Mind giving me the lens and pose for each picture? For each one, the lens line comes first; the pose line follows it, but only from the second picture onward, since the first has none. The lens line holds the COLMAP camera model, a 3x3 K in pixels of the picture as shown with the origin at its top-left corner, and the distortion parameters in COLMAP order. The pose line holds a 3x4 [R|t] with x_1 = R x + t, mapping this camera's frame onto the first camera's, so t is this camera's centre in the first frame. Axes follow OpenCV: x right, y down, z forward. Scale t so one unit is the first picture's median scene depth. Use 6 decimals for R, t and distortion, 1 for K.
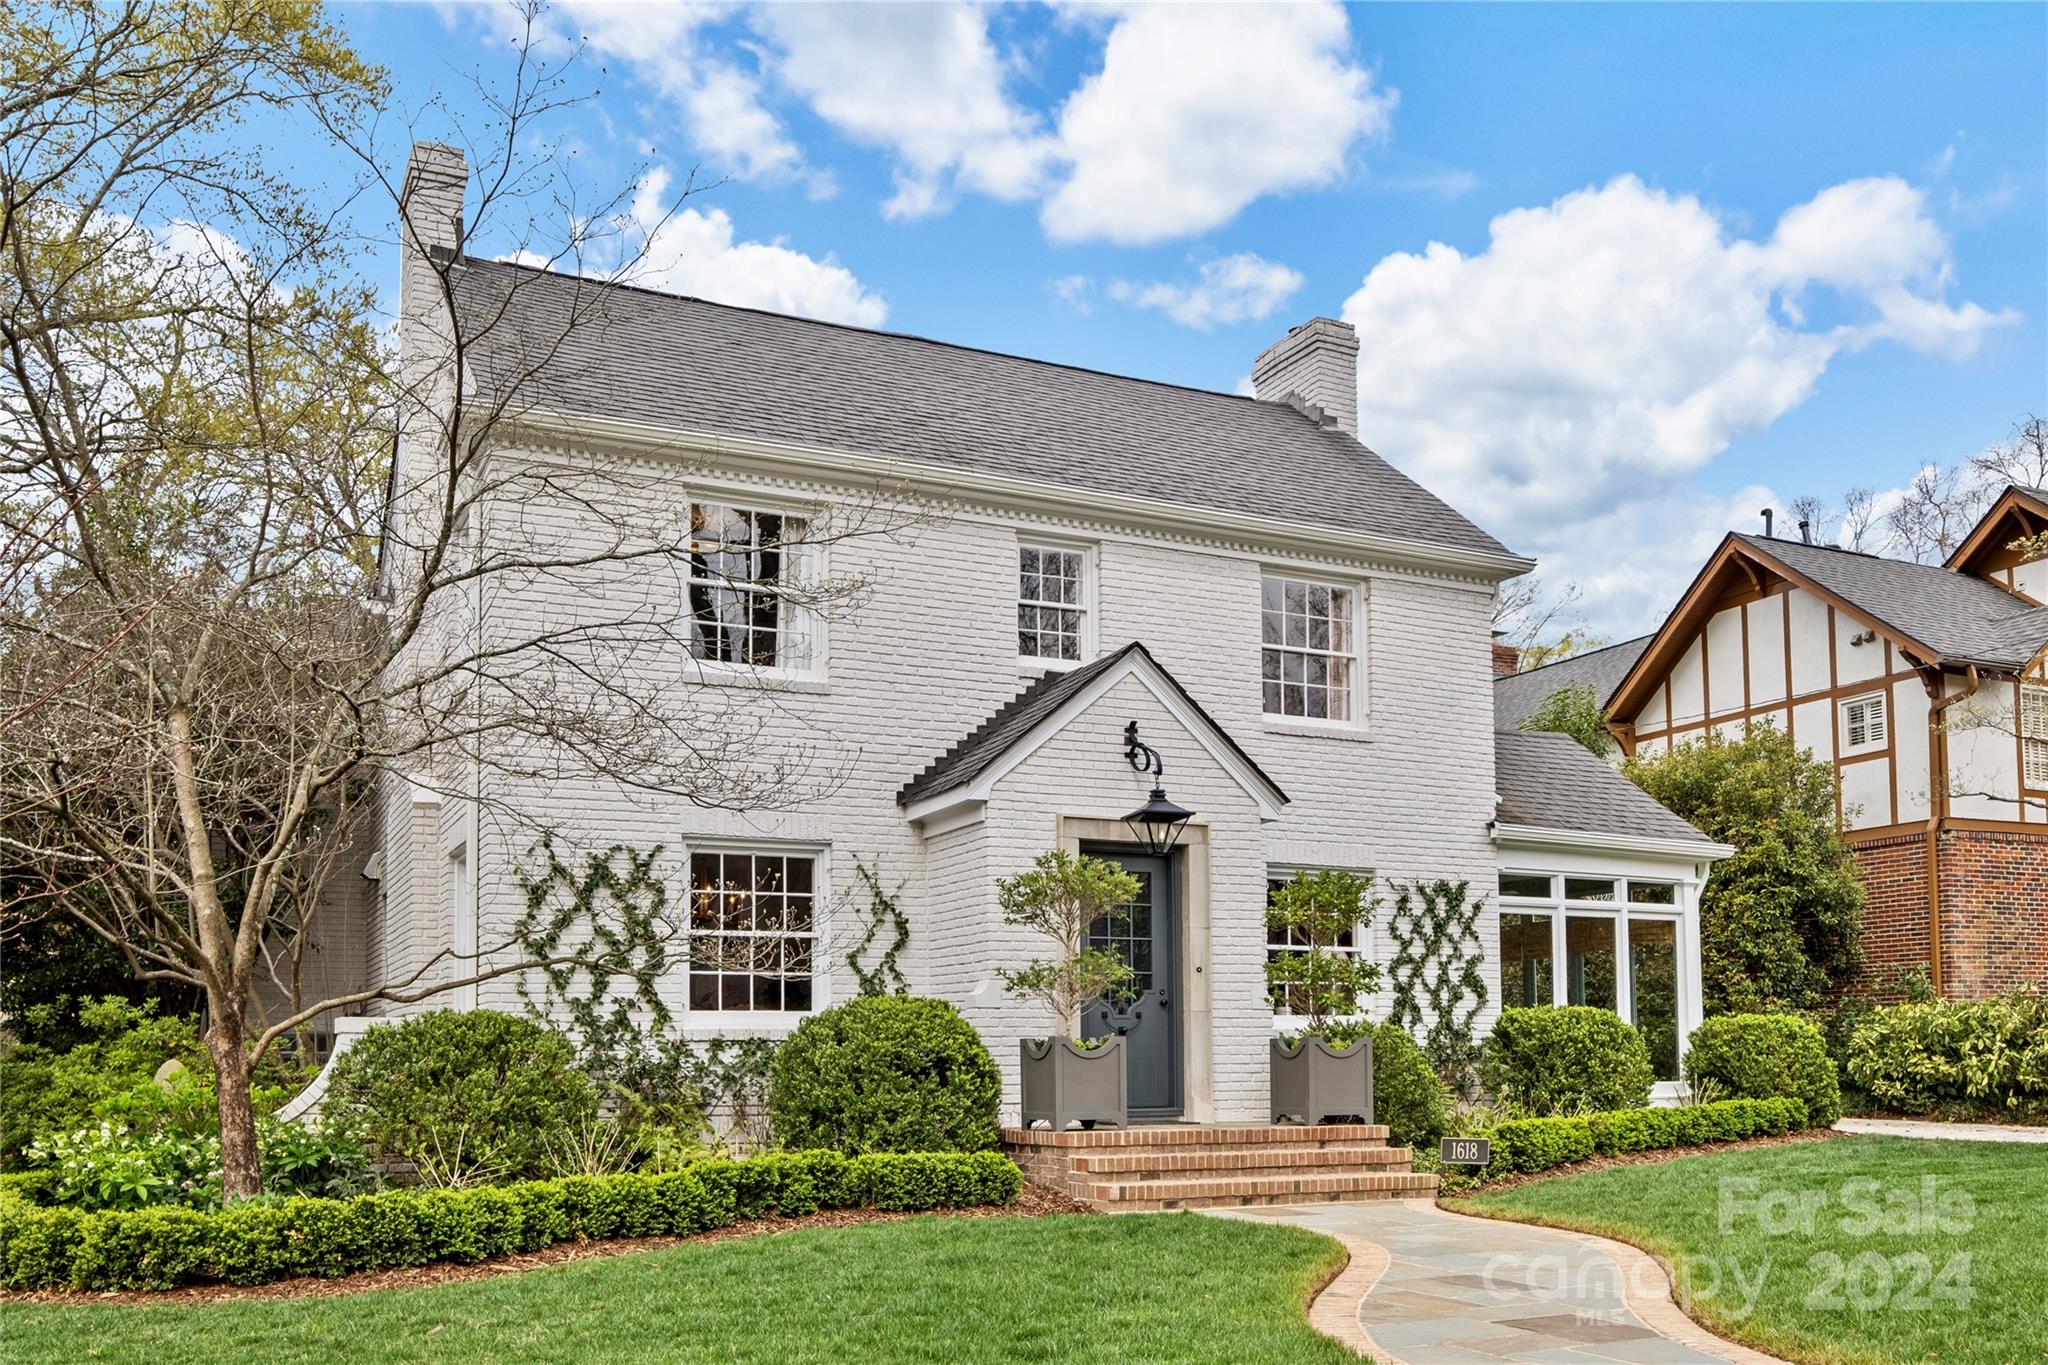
lens RADIAL K [[2008.6, 0, 1026.5], [0, 2008.6, 719.3], [0, 0, 1]] dist [-0.022691, -0.006886]
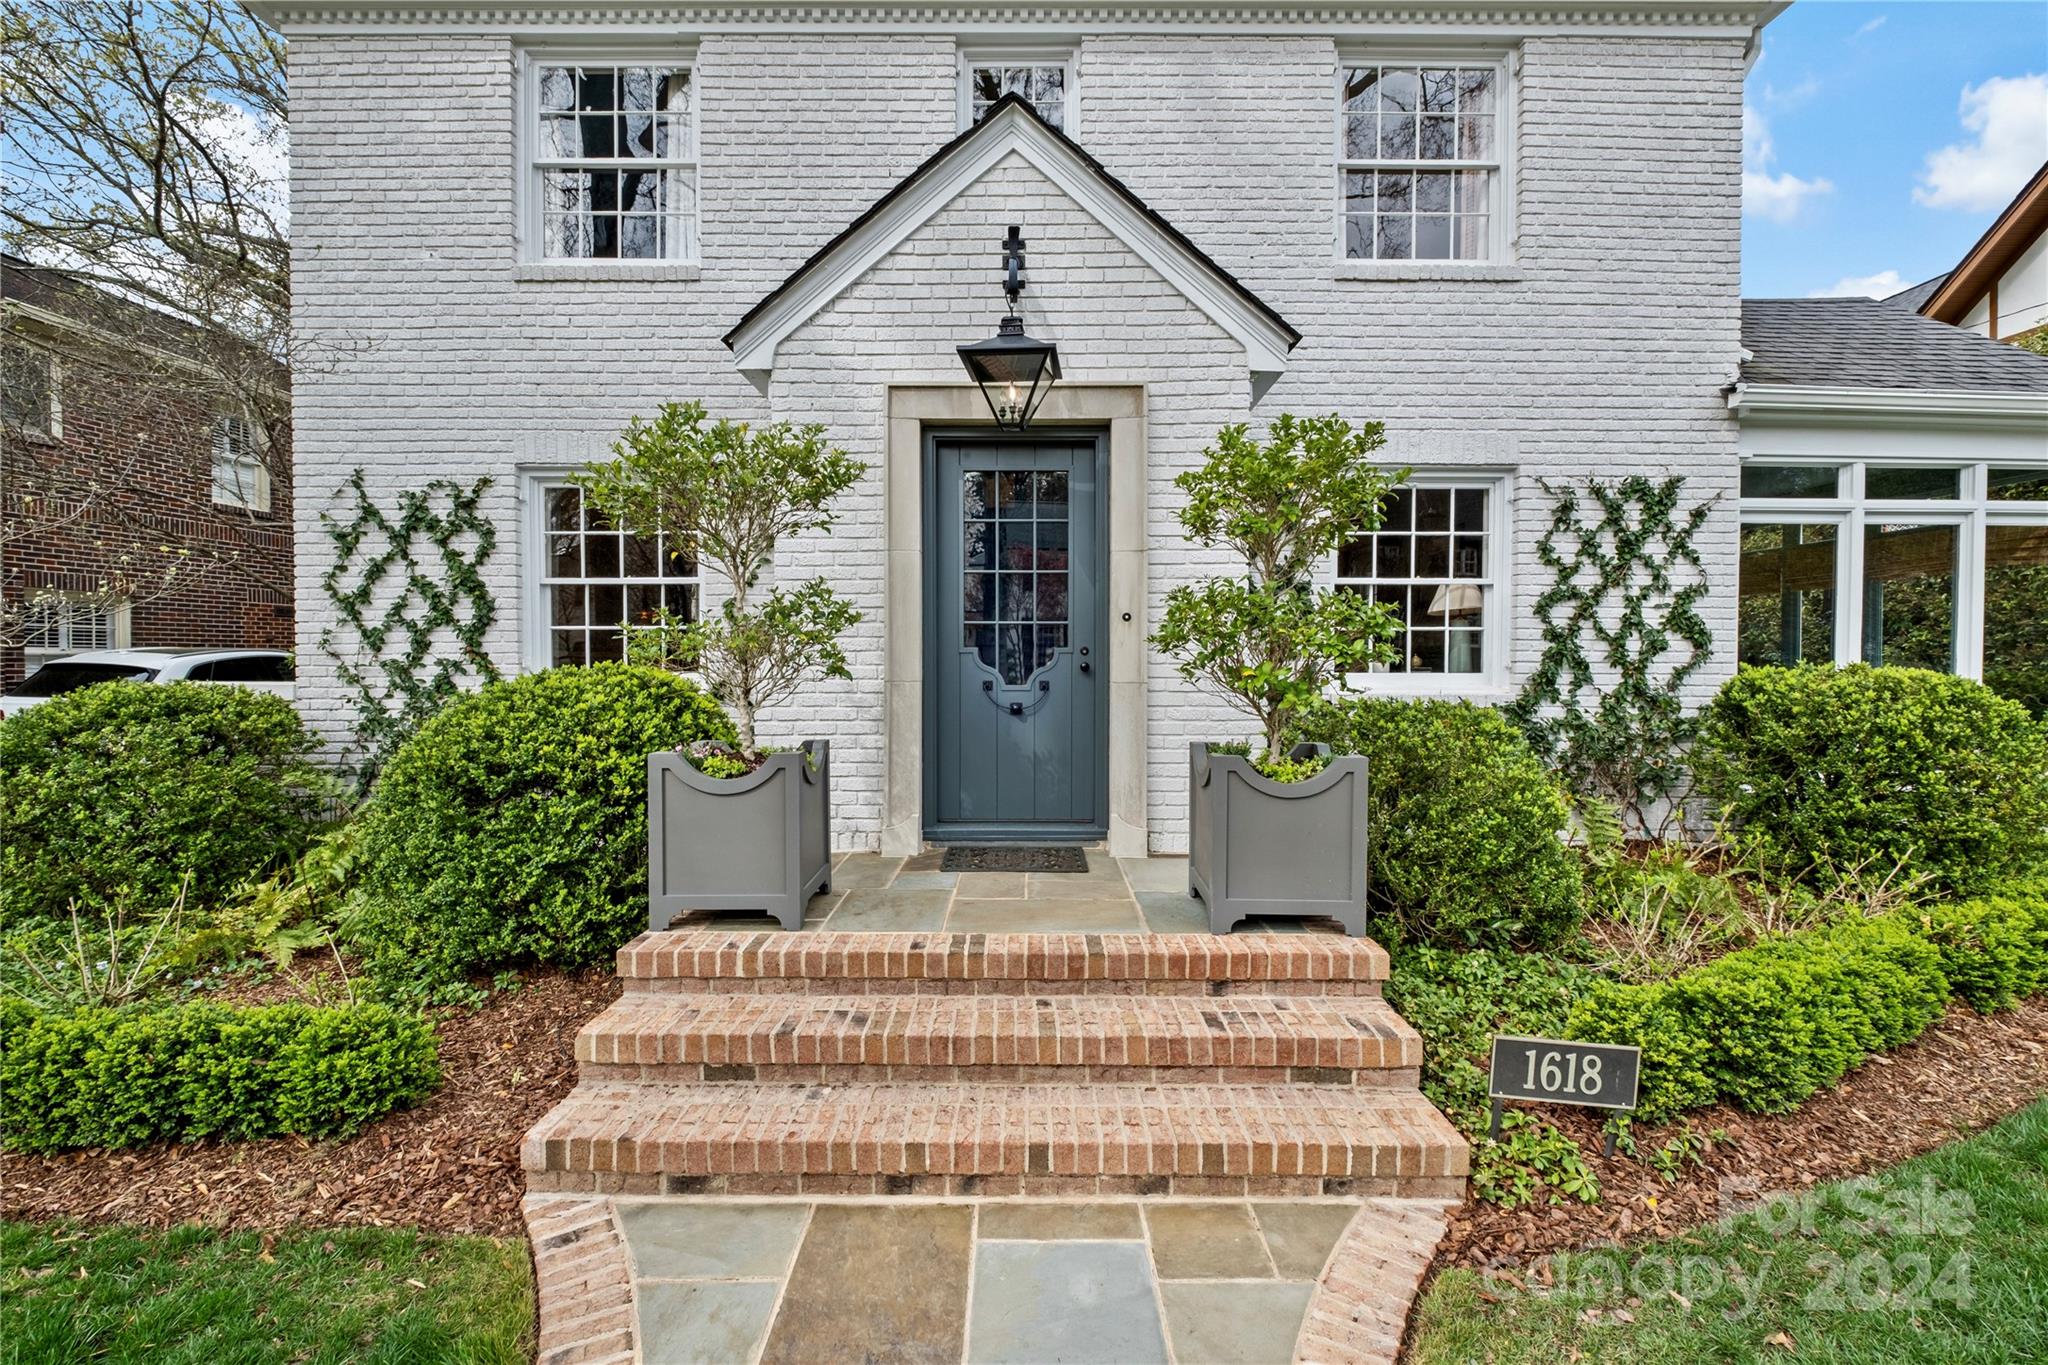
lens RADIAL K [[909.0, 0, 1027.8], [0, 909.0, 638.3], [0, 0, 1]] dist [0.010874, -0.010253]
pose [[0.898395, -0.000927, -0.439188, 0.160710], [0.070321, 0.987400, 0.141764, 0.077506], [0.433523, -0.158244, 0.887140, 0.640663]]
